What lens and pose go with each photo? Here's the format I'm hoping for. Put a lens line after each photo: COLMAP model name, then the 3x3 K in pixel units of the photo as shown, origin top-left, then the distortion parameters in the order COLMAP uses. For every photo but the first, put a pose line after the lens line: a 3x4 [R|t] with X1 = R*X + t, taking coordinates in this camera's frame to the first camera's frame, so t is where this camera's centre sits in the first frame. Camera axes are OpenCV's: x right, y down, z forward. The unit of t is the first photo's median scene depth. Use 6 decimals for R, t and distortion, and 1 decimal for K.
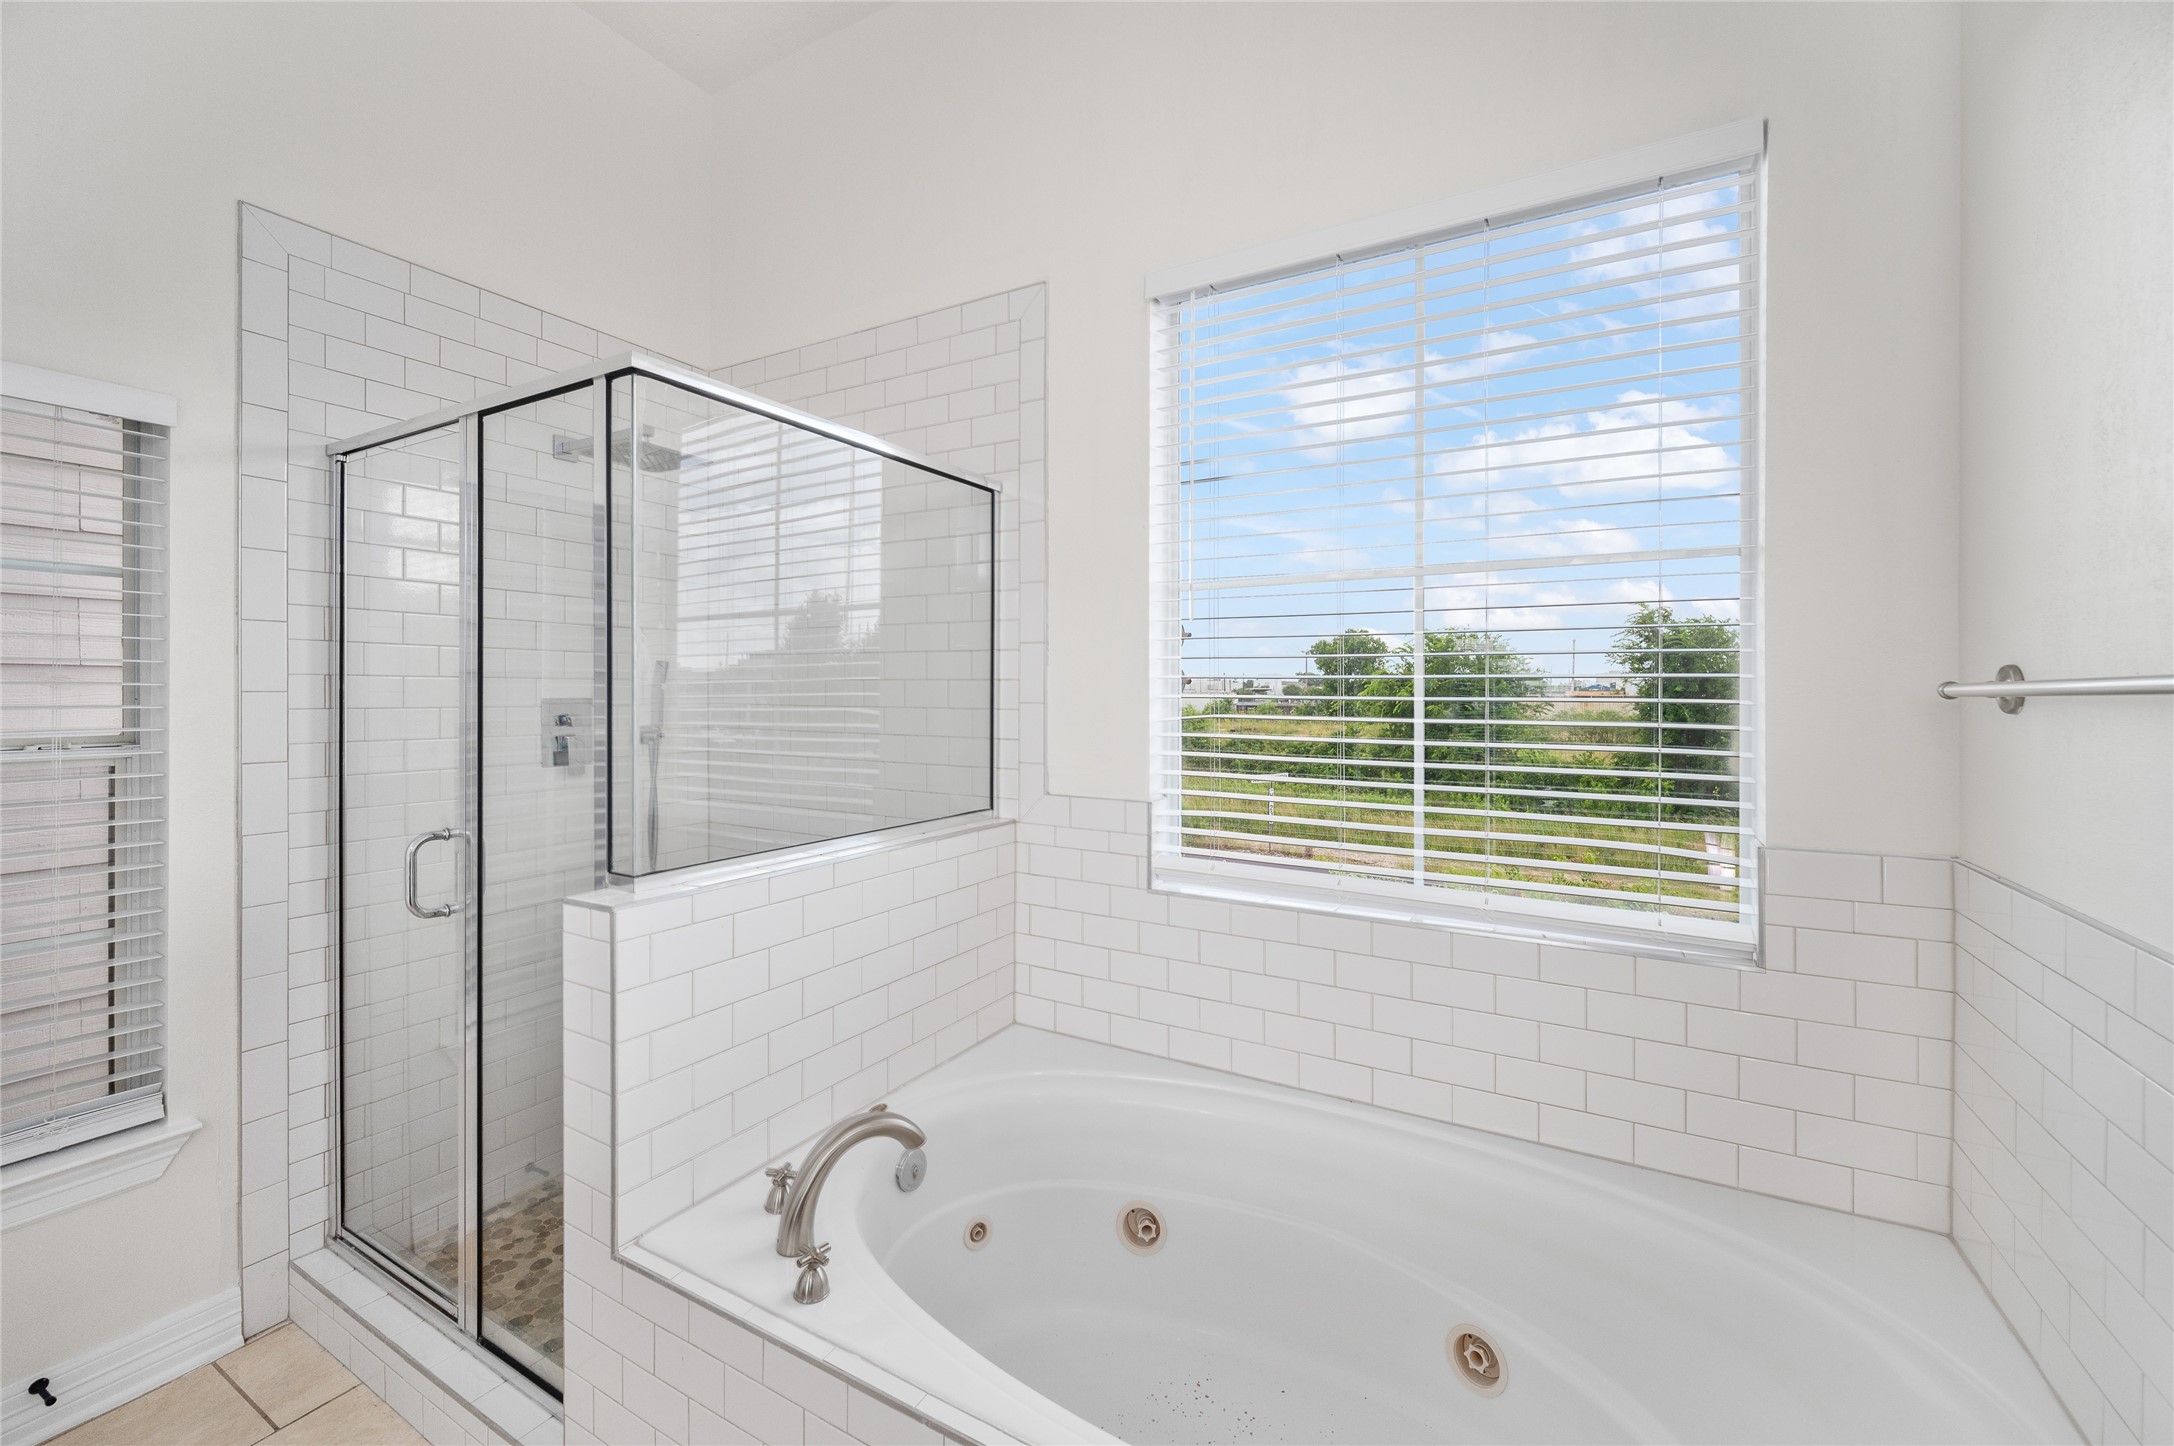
lens RADIAL K [[862.5, 0, 1102.4], [0, 862.5, 694.4], [0, 0, 1]] dist [0.000122, -0.000099]
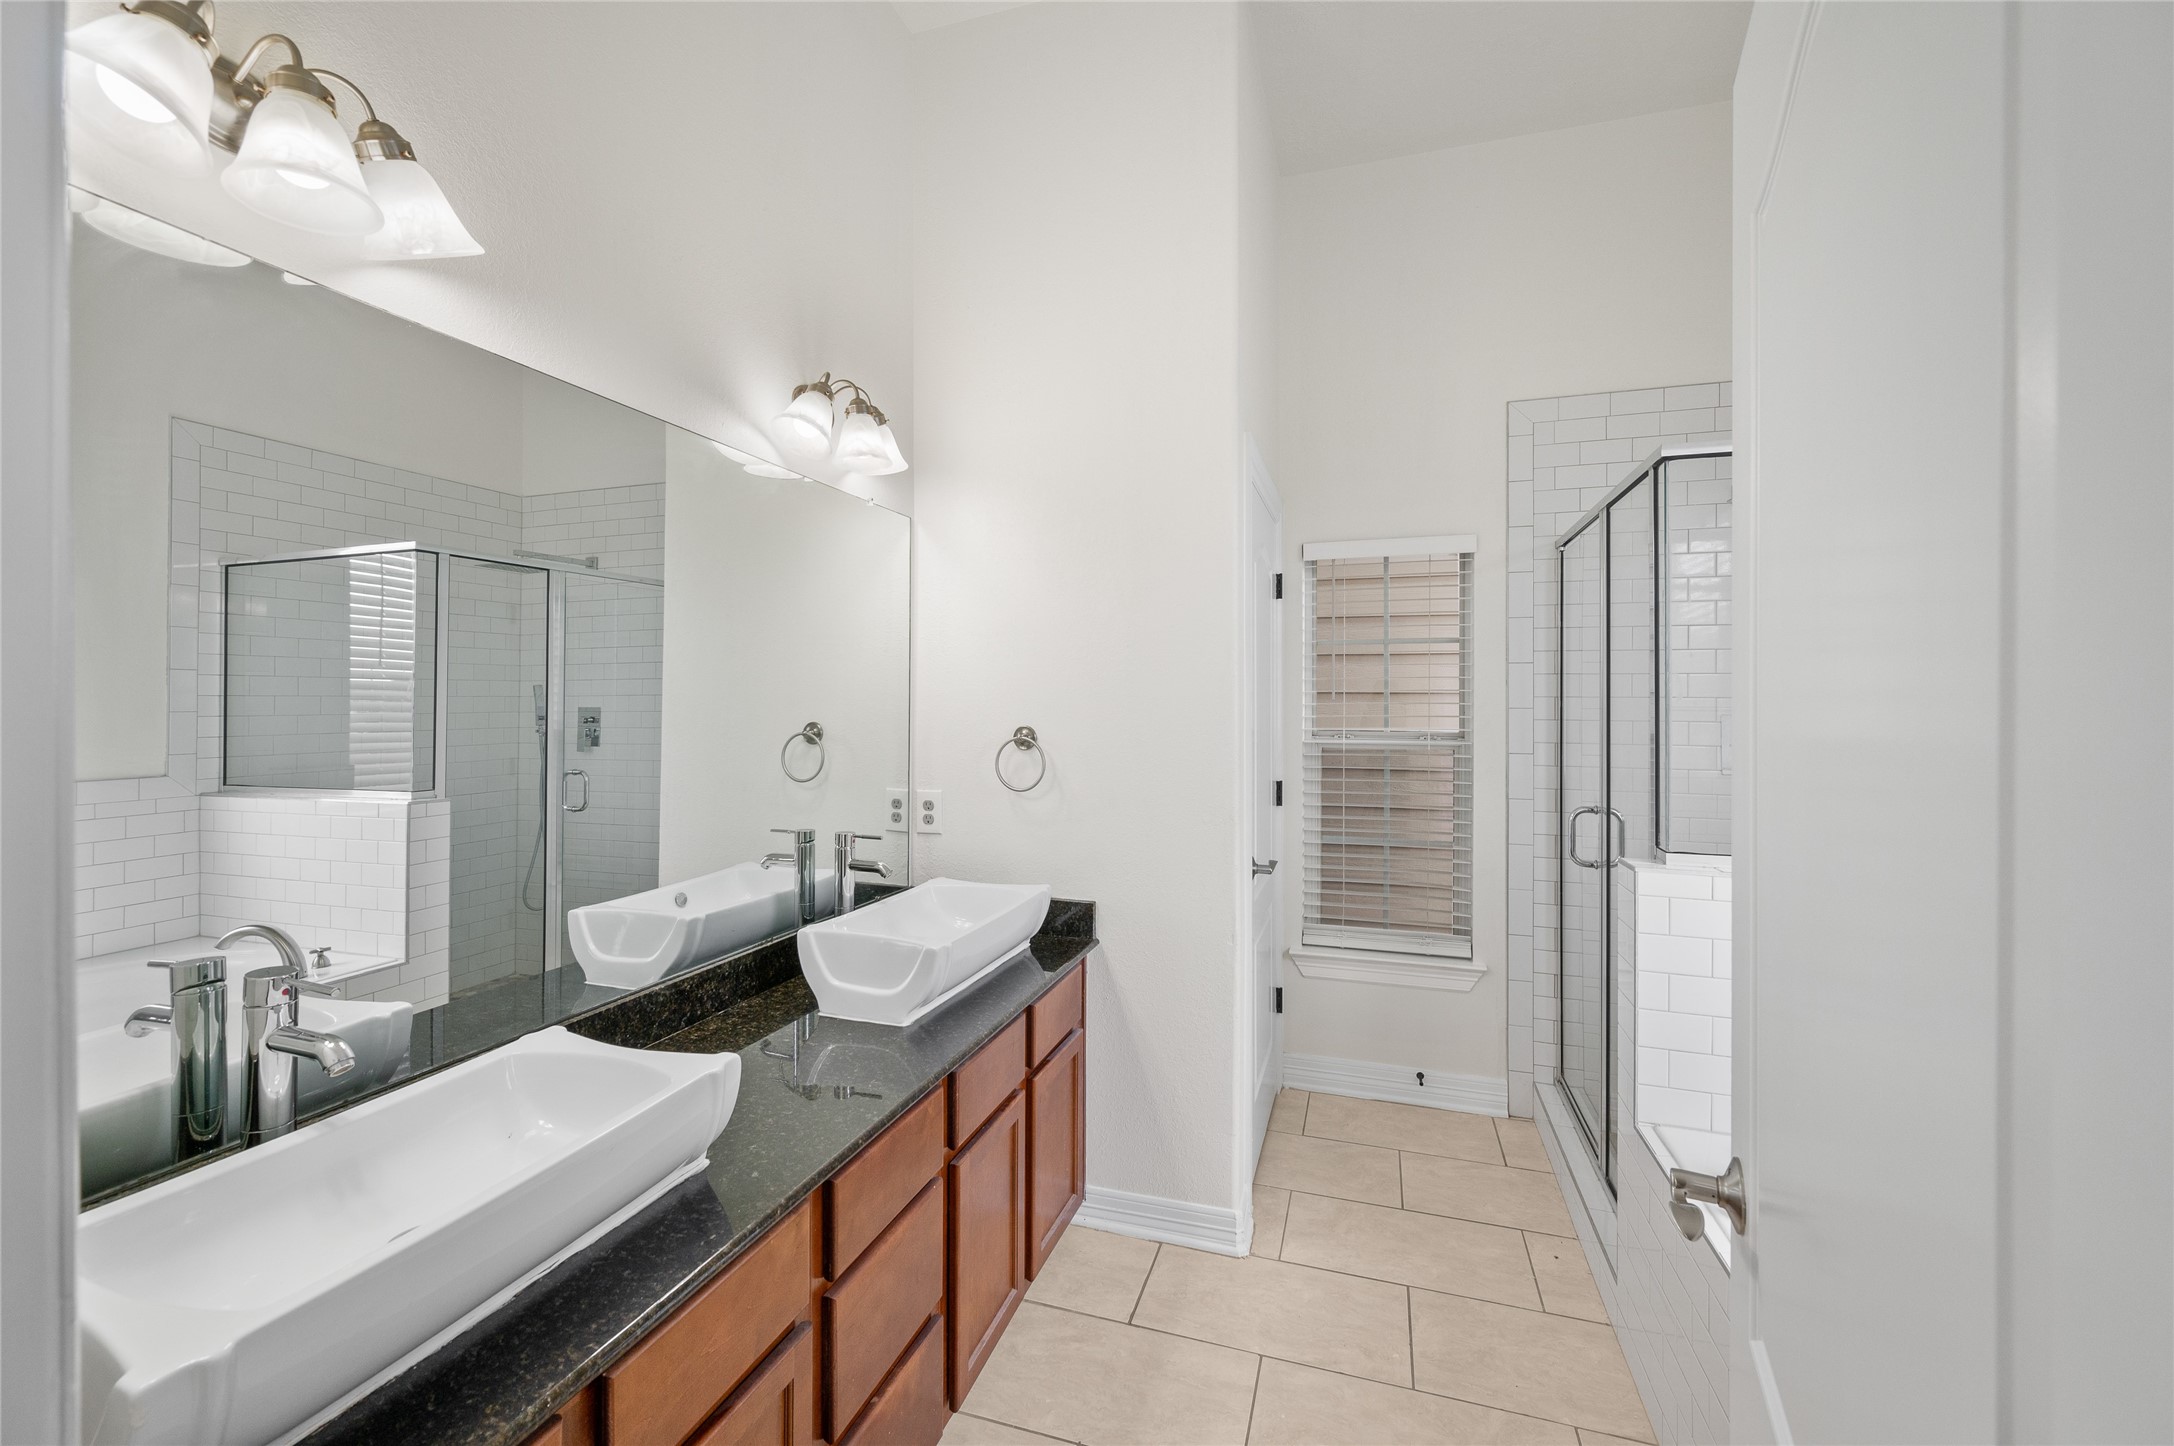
lens RADIAL K [[862.5, 0, 1091.5], [0, 862.5, 708.0], [0, 0, 1]] dist [0.000122, -0.000099]
pose [[0.194580, -0.000238, -0.980887, 0.440707], [-0.009050, 0.999957, -0.002038, 0.007354], [0.980845, 0.009274, 0.194570, -0.074703]]
